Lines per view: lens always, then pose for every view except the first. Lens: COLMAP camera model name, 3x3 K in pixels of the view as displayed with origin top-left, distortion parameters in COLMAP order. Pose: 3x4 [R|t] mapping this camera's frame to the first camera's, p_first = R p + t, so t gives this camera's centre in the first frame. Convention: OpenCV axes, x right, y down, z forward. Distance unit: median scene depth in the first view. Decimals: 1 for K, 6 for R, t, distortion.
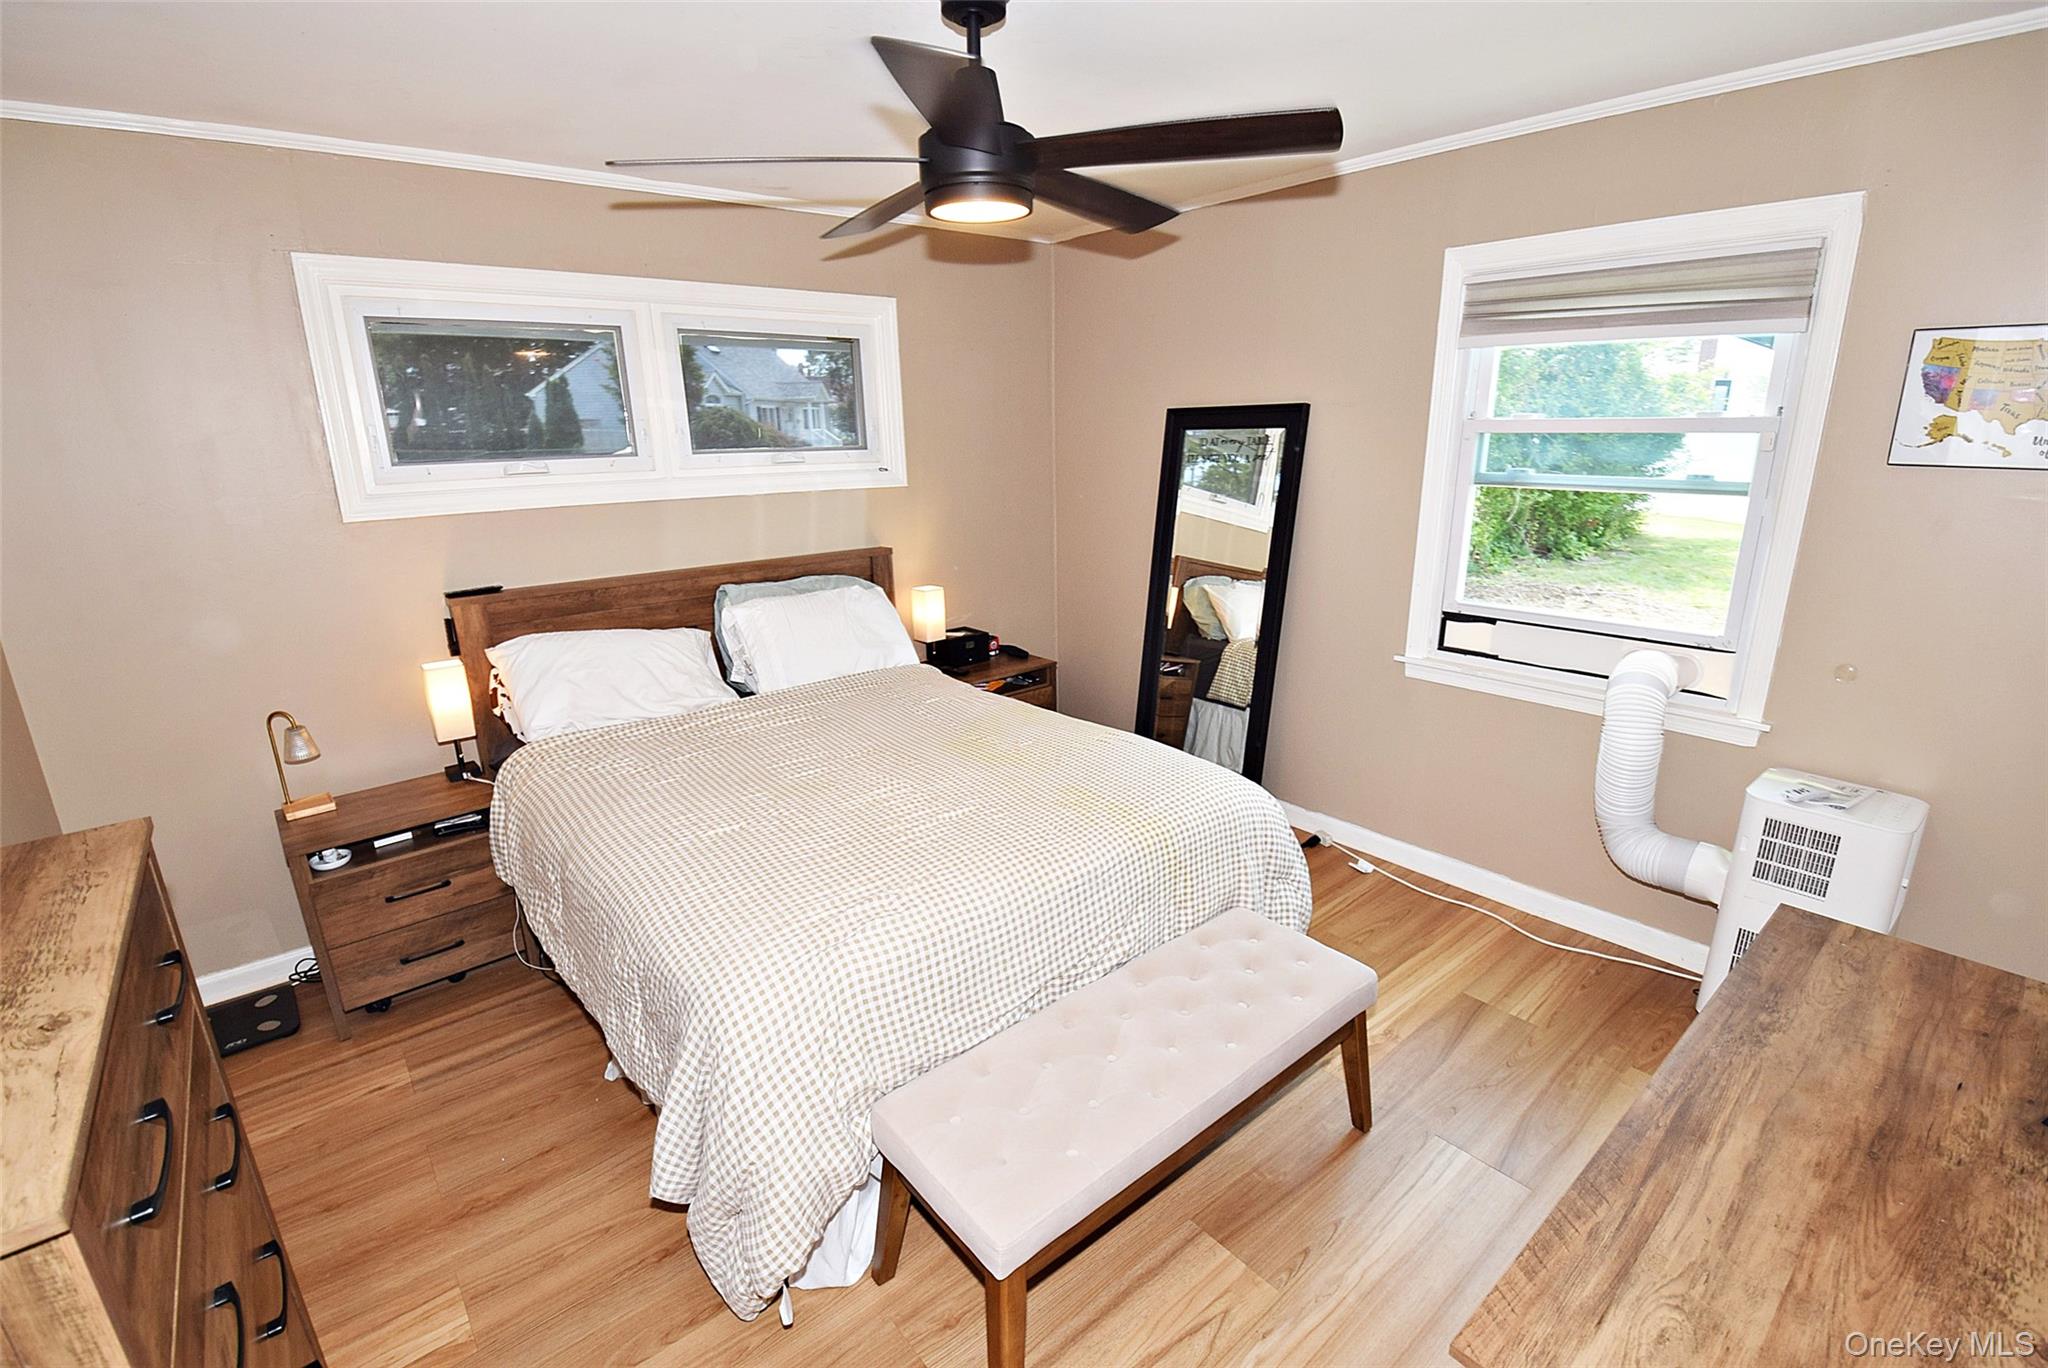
lens RADIAL K [[914.8, 0, 1020.4], [0, 914.8, 682.0], [0, 0, 1]] dist [-0.012930, -0.009123]
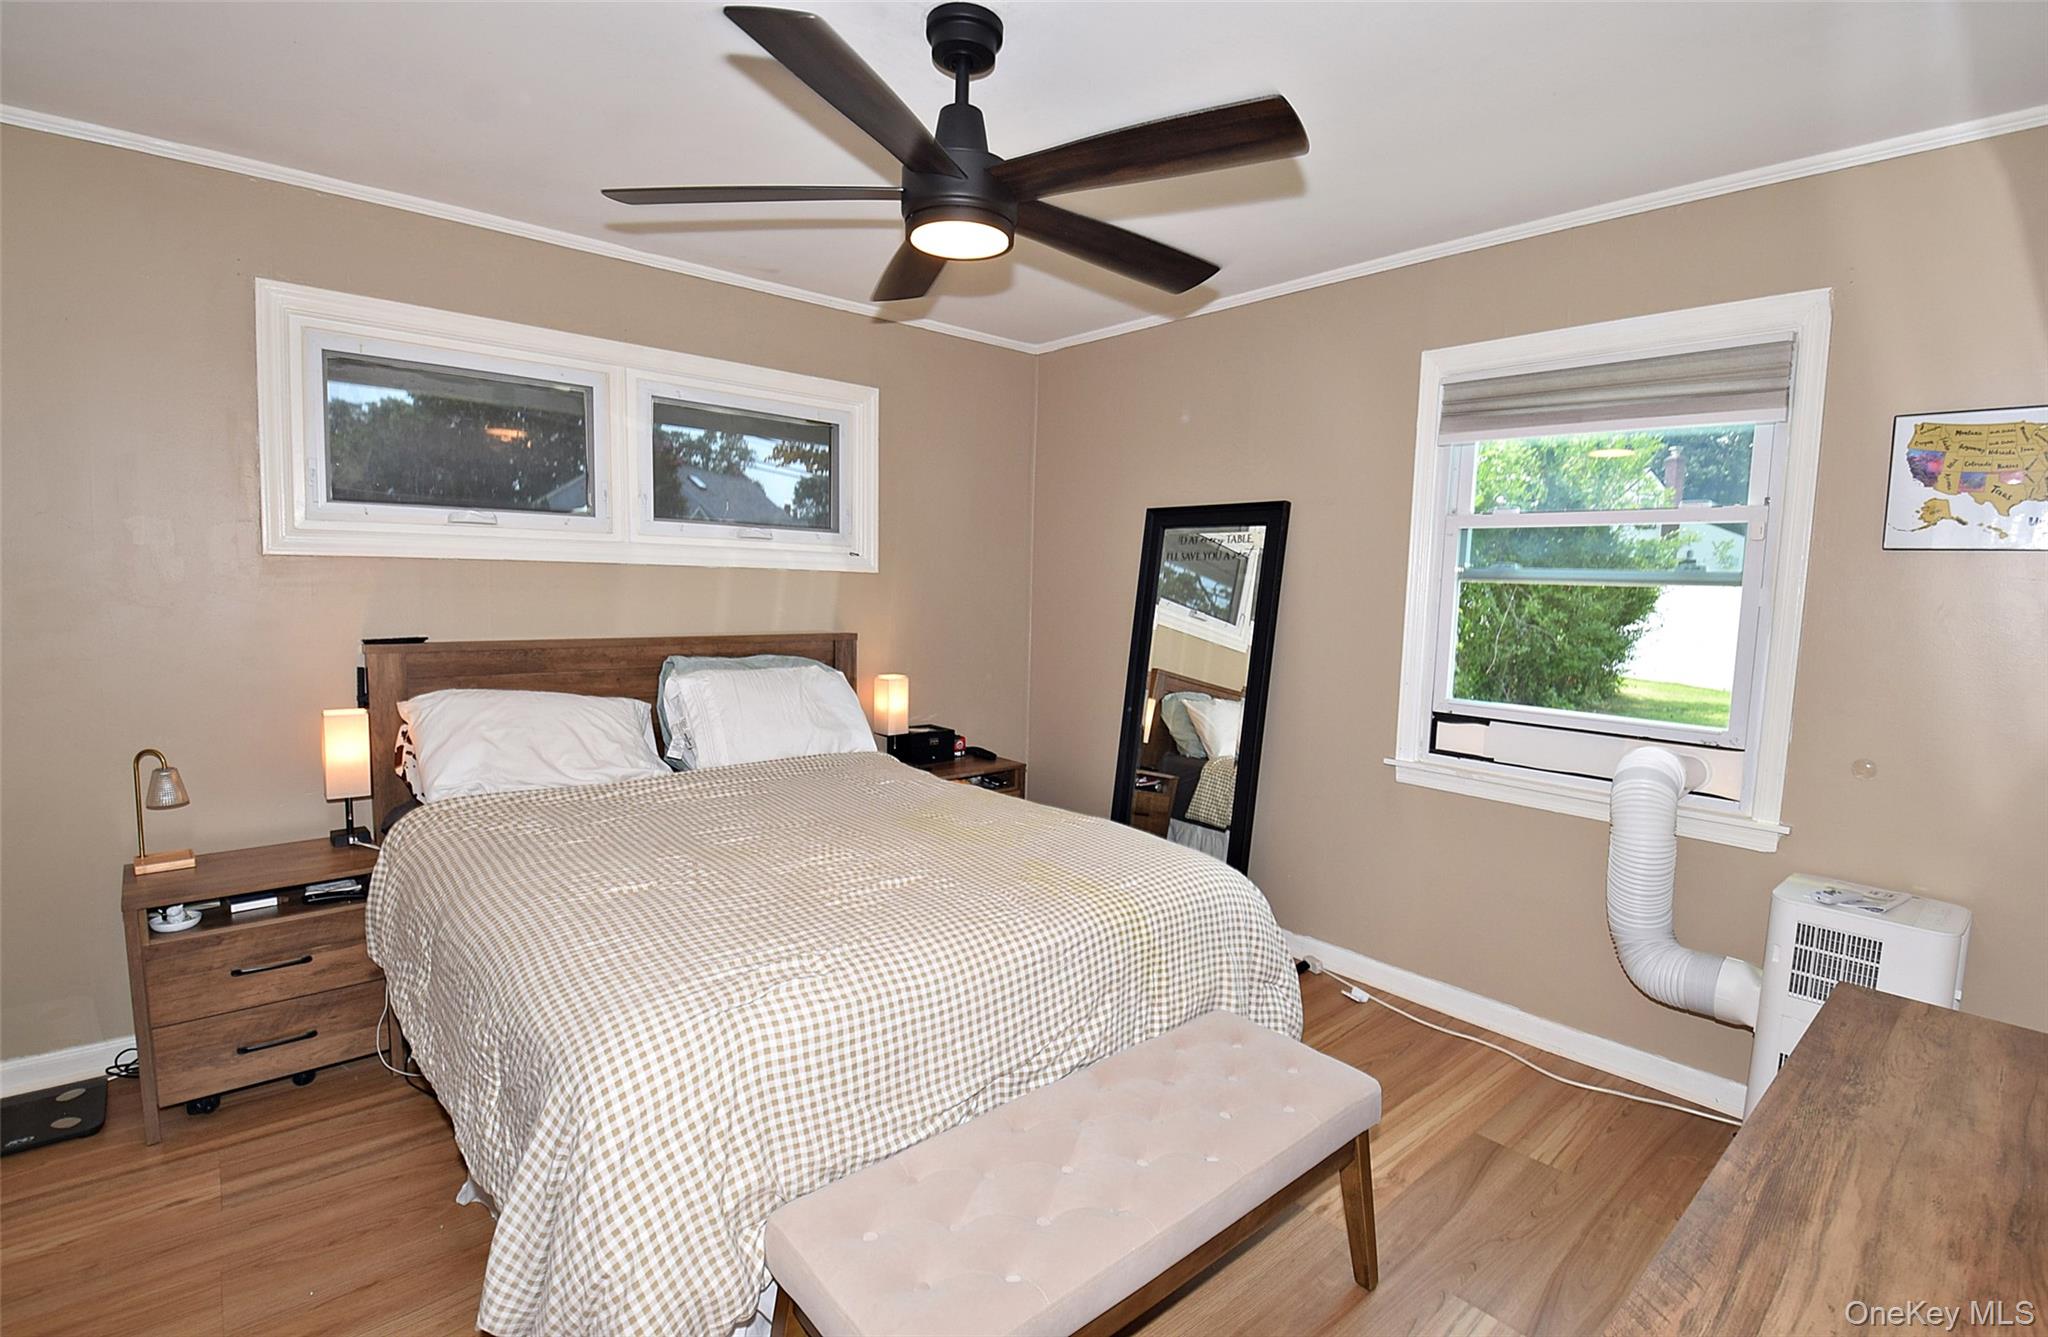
lens RADIAL K [[942.4, 0, 1026.9], [0, 942.4, 664.1], [0, 0, 1]] dist [-0.017566, -0.006000]
pose [[0.998682, 0.042527, 0.028731, 0.015422], [-0.036576, 0.982462, -0.182841, 0.093988], [-0.036003, 0.181549, 0.982723, 0.066169]]
